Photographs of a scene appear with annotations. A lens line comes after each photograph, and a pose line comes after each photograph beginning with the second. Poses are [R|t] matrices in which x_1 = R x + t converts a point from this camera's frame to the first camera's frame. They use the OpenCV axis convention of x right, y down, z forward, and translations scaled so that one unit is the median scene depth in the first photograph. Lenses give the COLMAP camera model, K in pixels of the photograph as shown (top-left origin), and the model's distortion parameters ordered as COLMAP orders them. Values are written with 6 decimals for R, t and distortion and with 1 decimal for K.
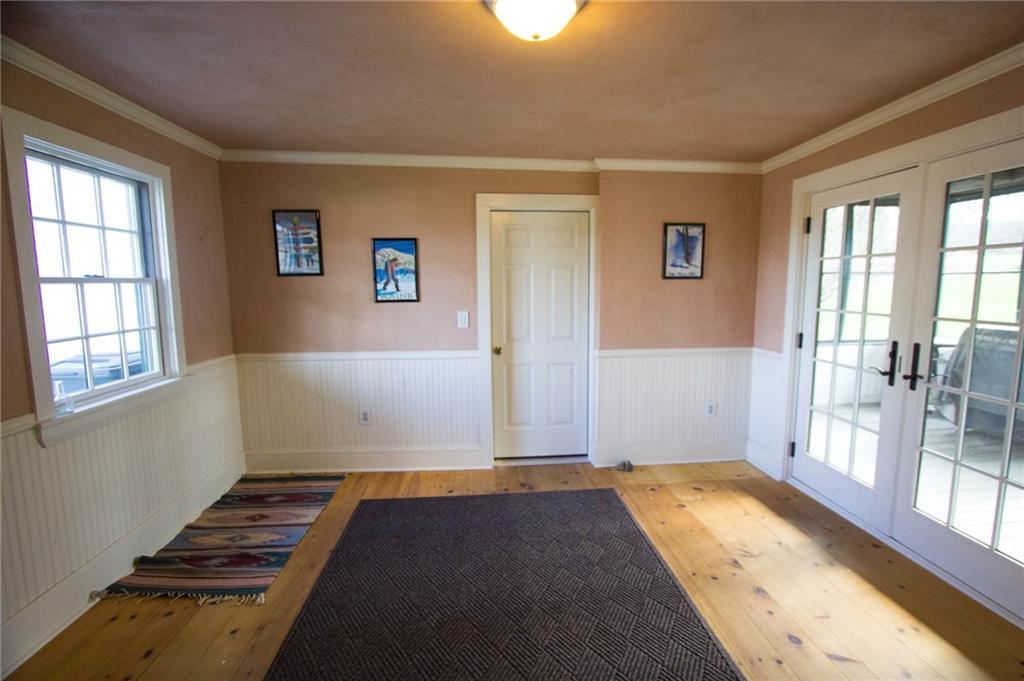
lens RADIAL K [[475.5, 0, 521.1], [0, 475.5, 343.1], [0, 0, 1]] dist [-0.018676, 0.000515]
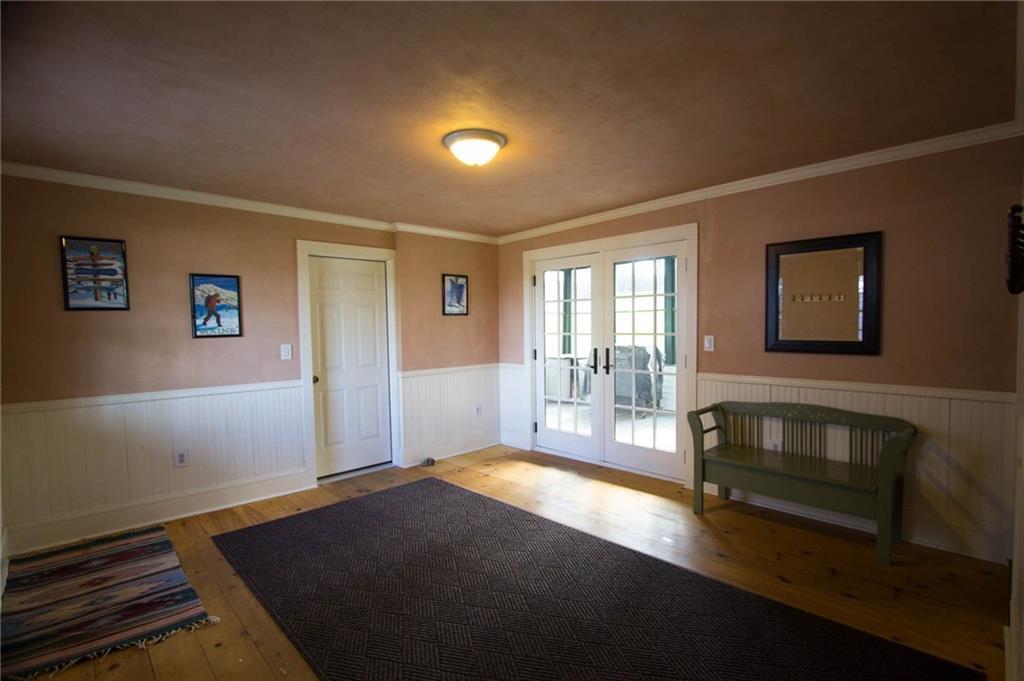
lens RADIAL K [[462.1, 0, 480.0], [0, 462.1, 342.7], [0, 0, 1]] dist [-0.015132, 0.000111]
pose [[0.818707, -0.030550, 0.573398, -0.374556], [0.081903, 0.994586, -0.063951, 0.034220], [-0.568340, 0.099320, 0.816777, -0.116972]]
